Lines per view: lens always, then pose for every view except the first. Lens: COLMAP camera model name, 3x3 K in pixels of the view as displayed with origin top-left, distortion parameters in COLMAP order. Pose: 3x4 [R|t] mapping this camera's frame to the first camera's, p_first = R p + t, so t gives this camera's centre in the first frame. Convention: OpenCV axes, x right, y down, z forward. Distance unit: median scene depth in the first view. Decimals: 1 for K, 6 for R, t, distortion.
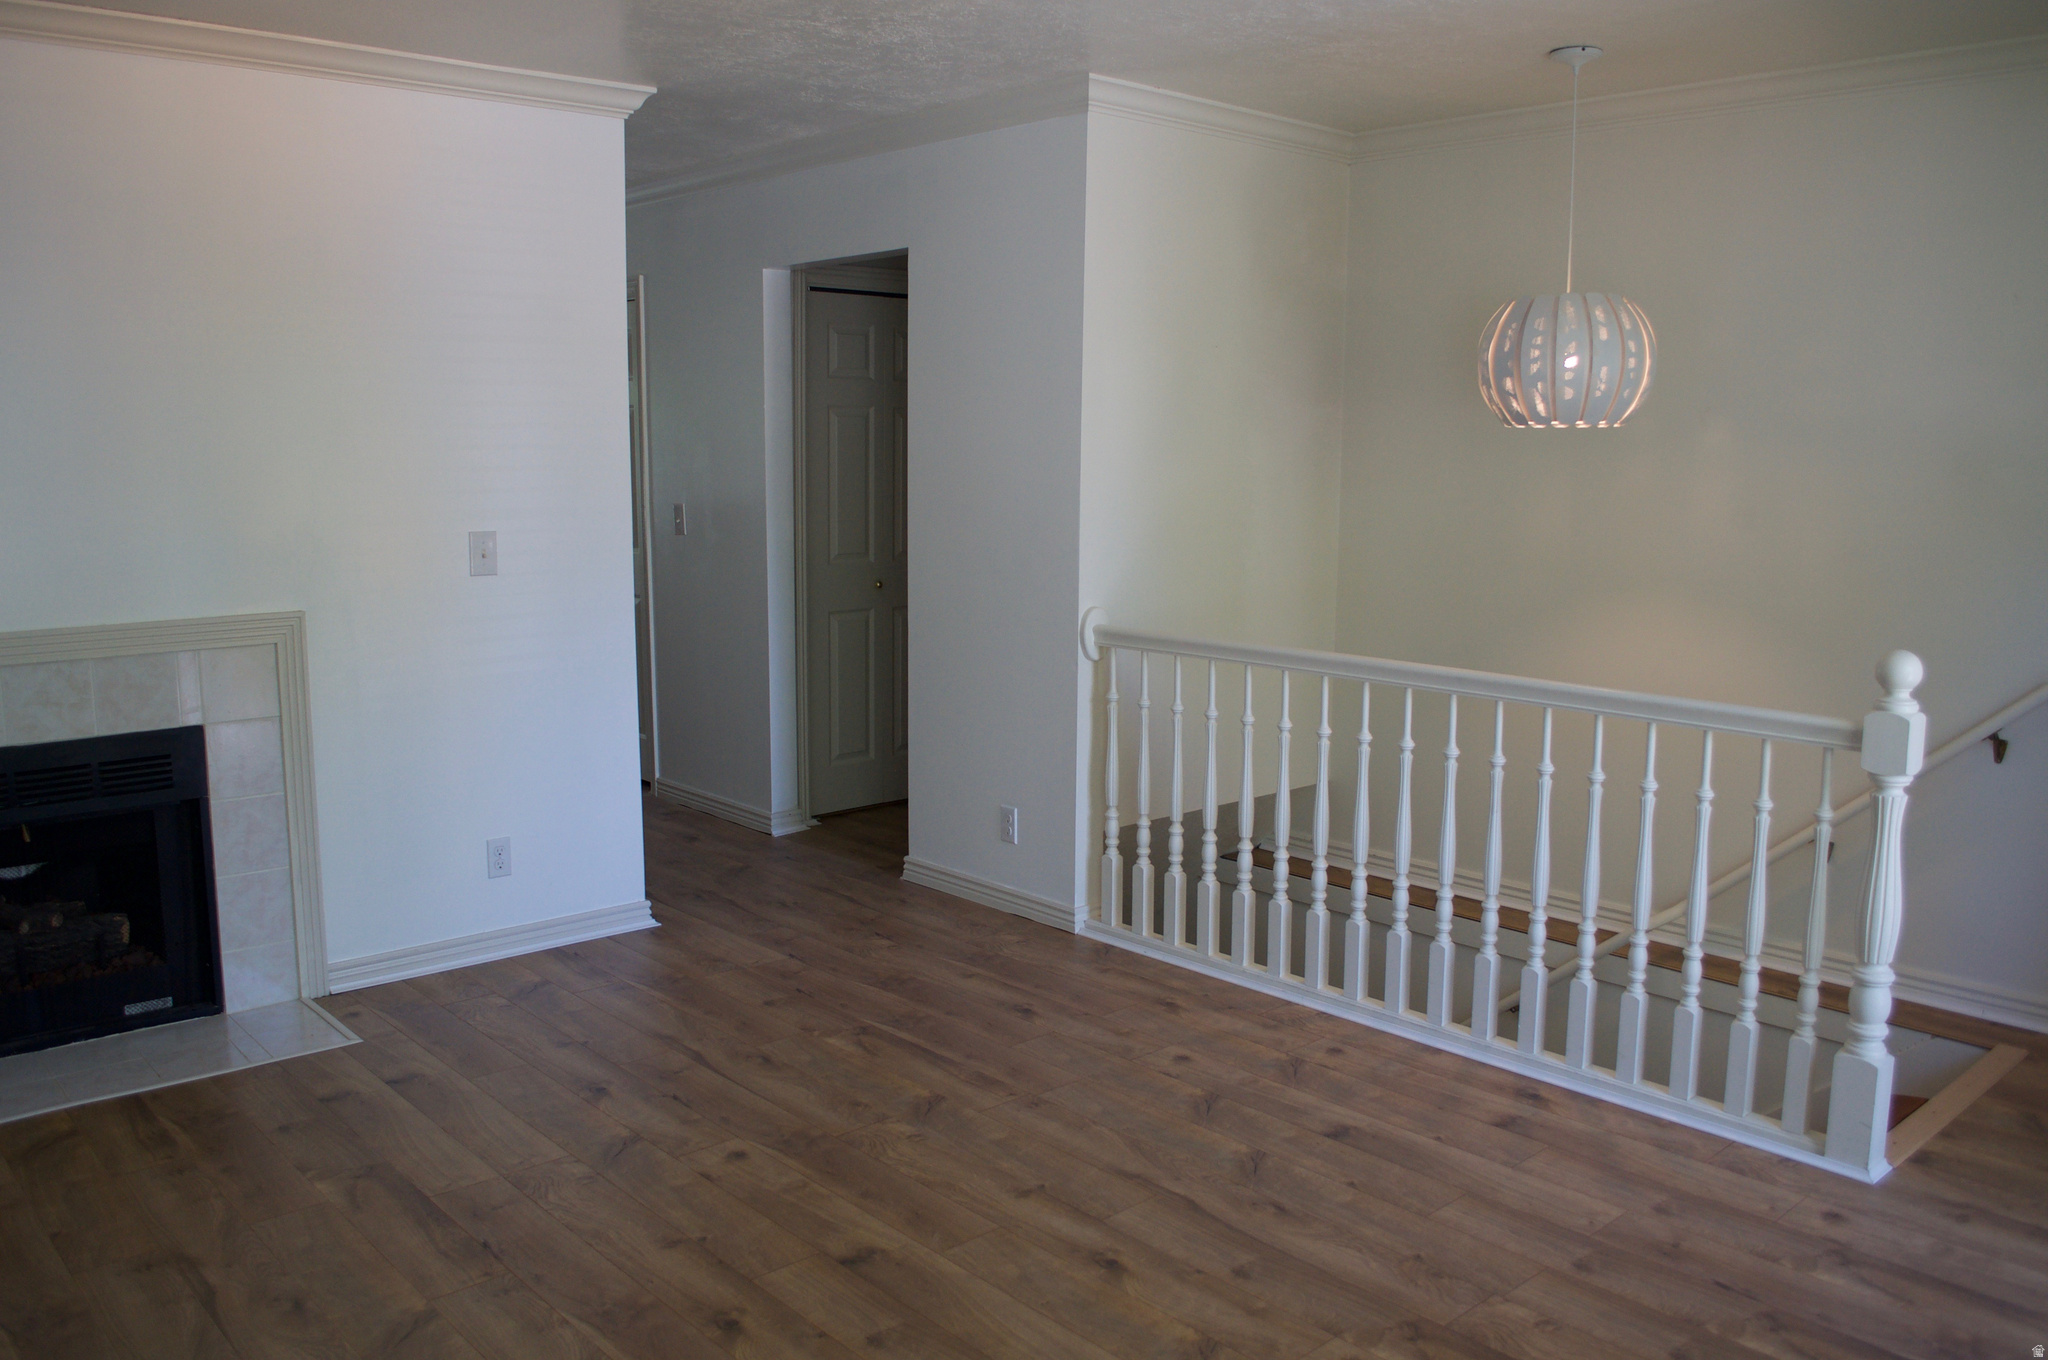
lens RADIAL K [[1611.8, 0, 1017.2], [0, 1611.8, 676.8], [0, 0, 1]] dist [-0.077599, 0.000494]
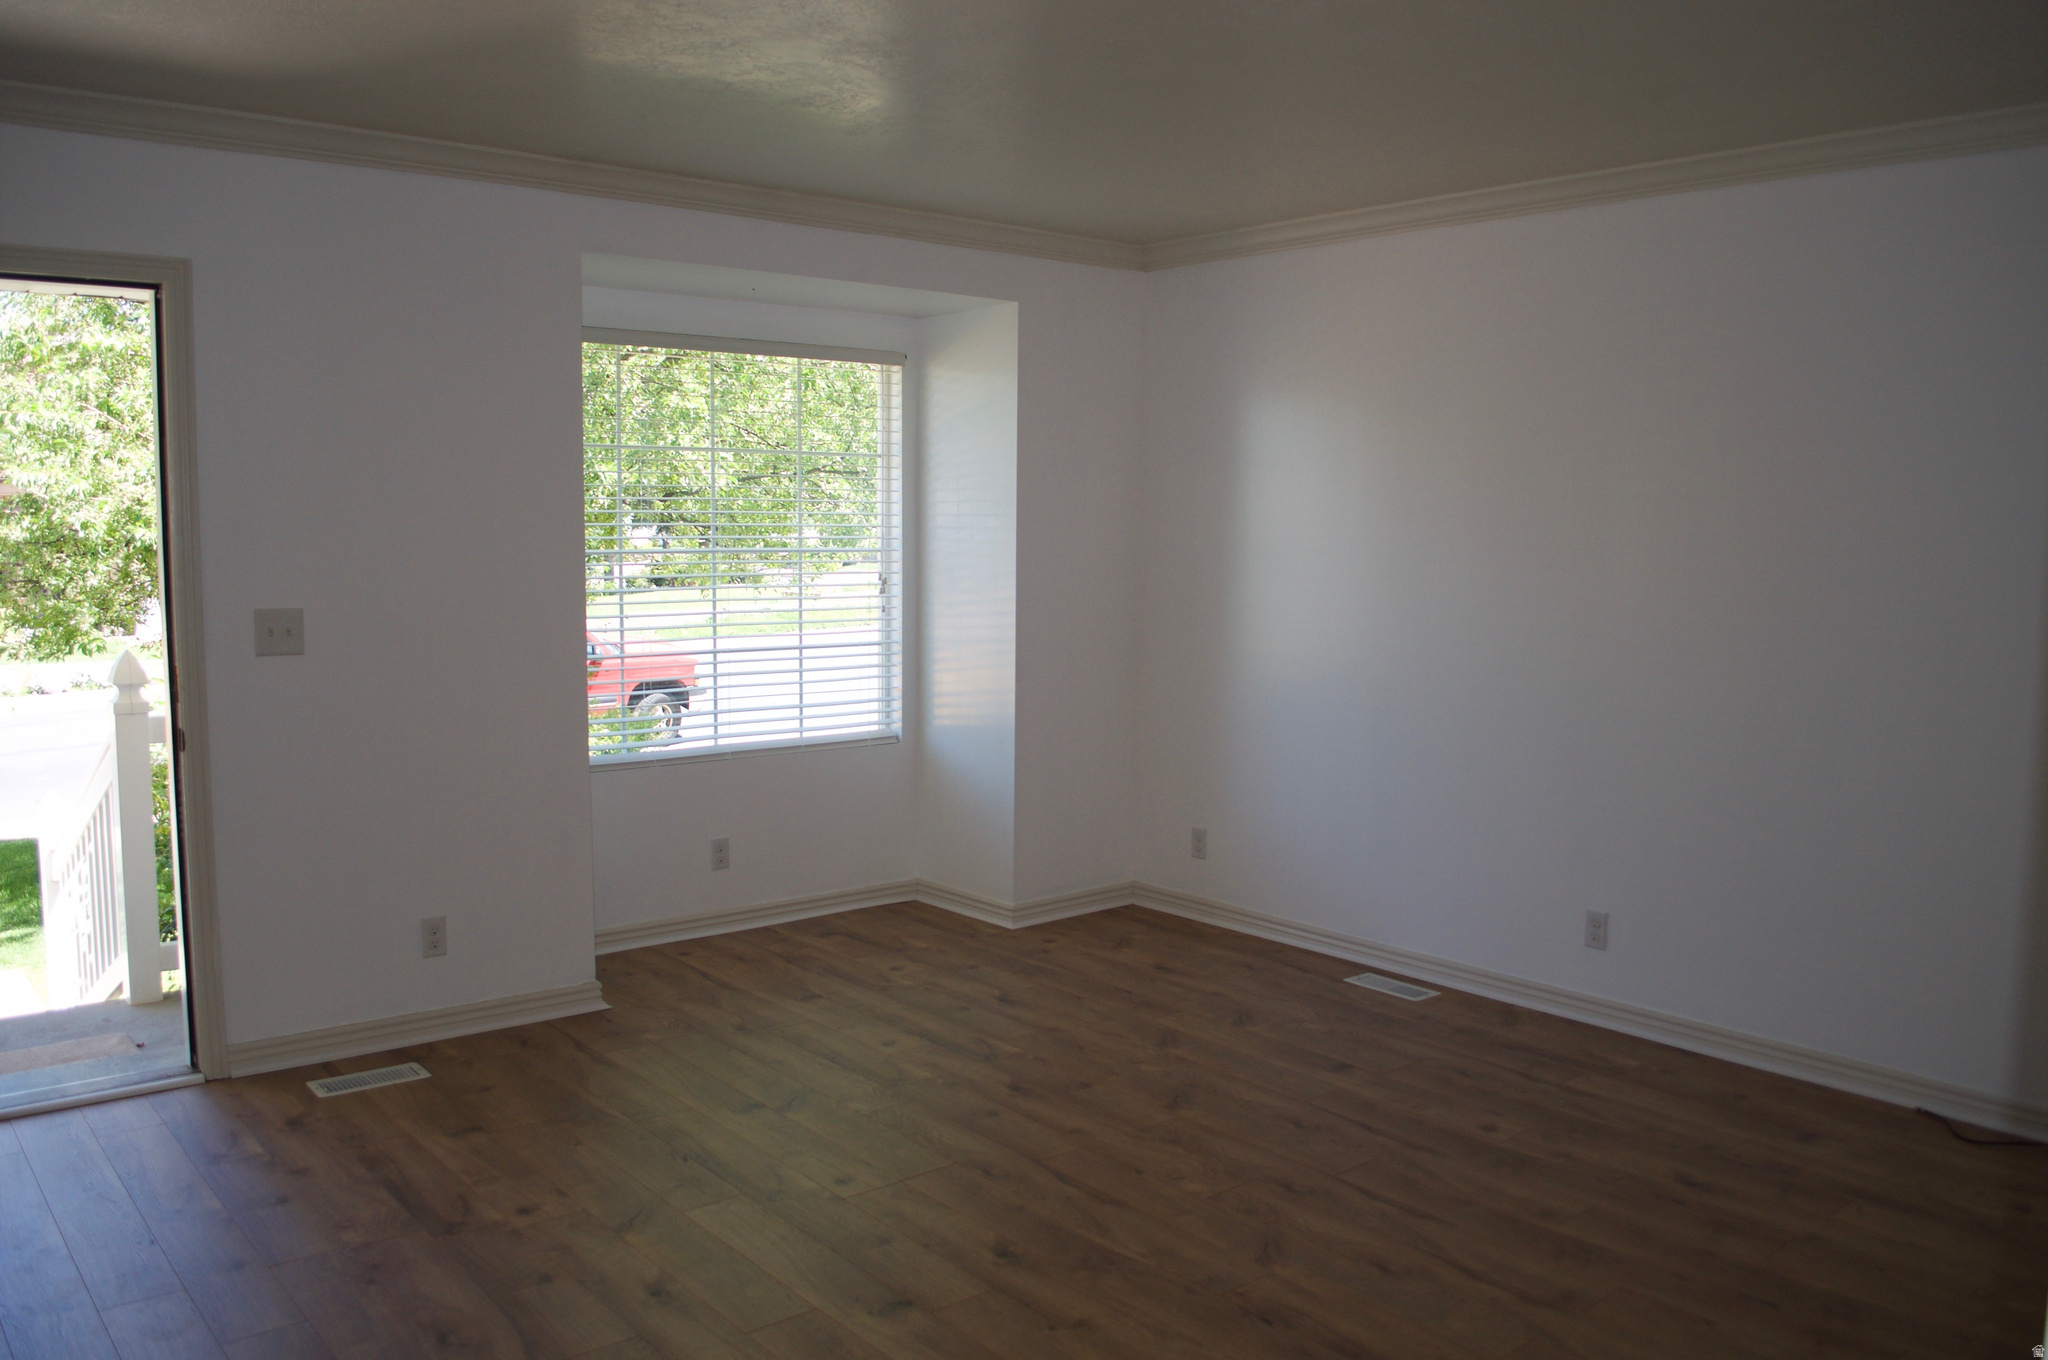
lens RADIAL K [[1611.8, 0, 1017.2], [0, 1611.8, 676.8], [0, 0, 1]] dist [-0.077599, 0.000494]
pose [[-0.999001, -0.017832, 0.040984, -0.157202], [-0.007417, 0.970390, 0.241429, -0.206492], [-0.044076, 0.240883, -0.969553, 1.392522]]
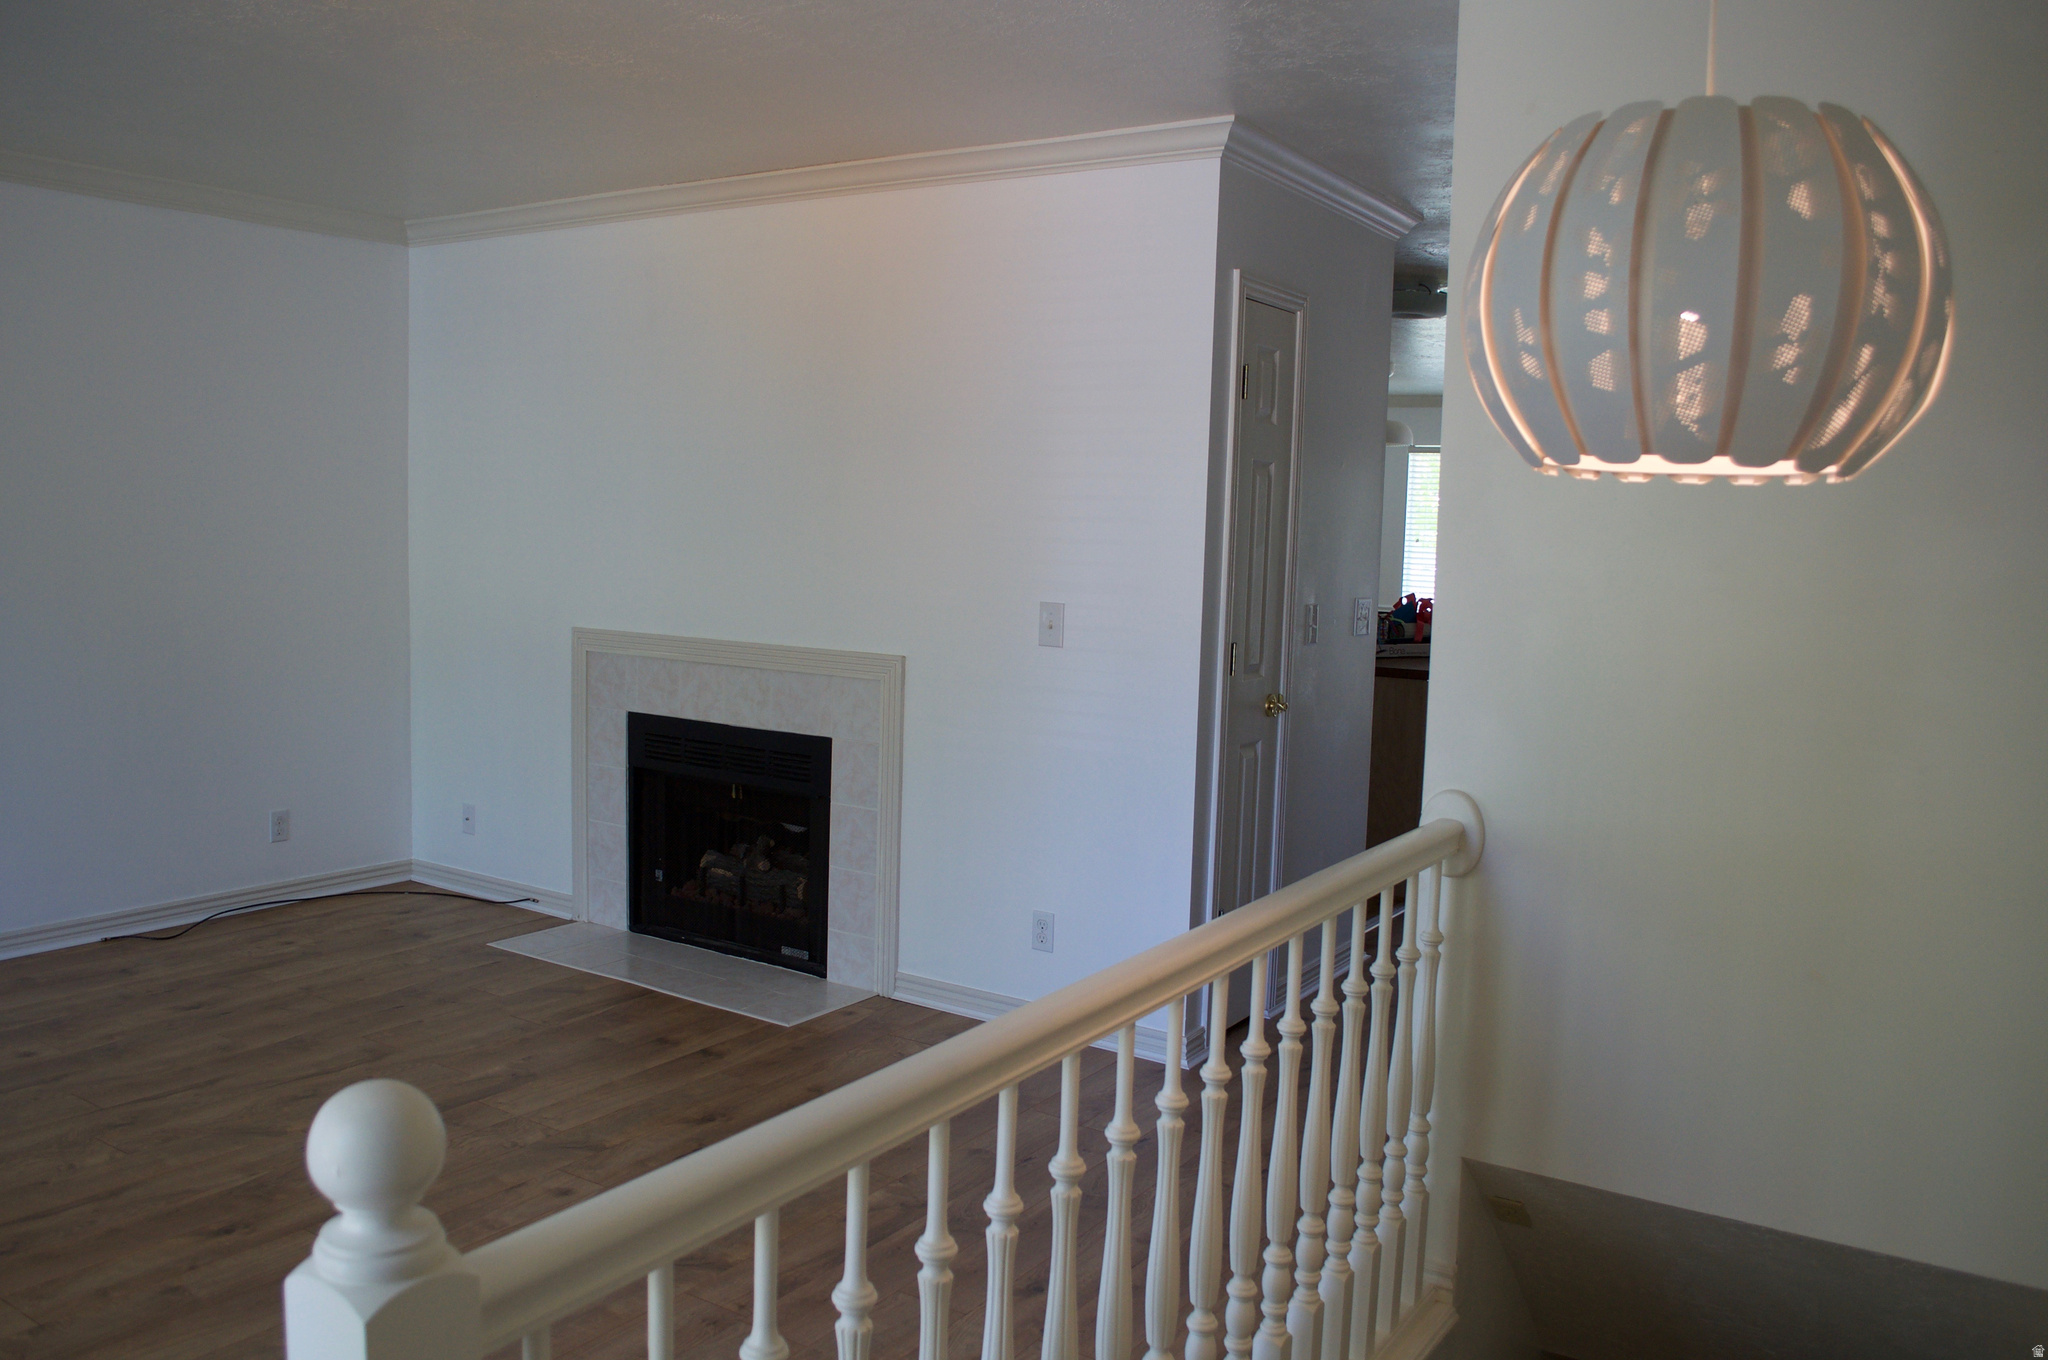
lens RADIAL K [[1611.8, 0, 1017.2], [0, 1611.8, 676.8], [0, 0, 1]] dist [-0.077599, 0.000494]
pose [[0.250084, 0.098491, -0.963202, 0.706544], [-0.170040, 0.983819, 0.056450, -0.109903], [0.953176, 0.149665, 0.262785, 0.804237]]
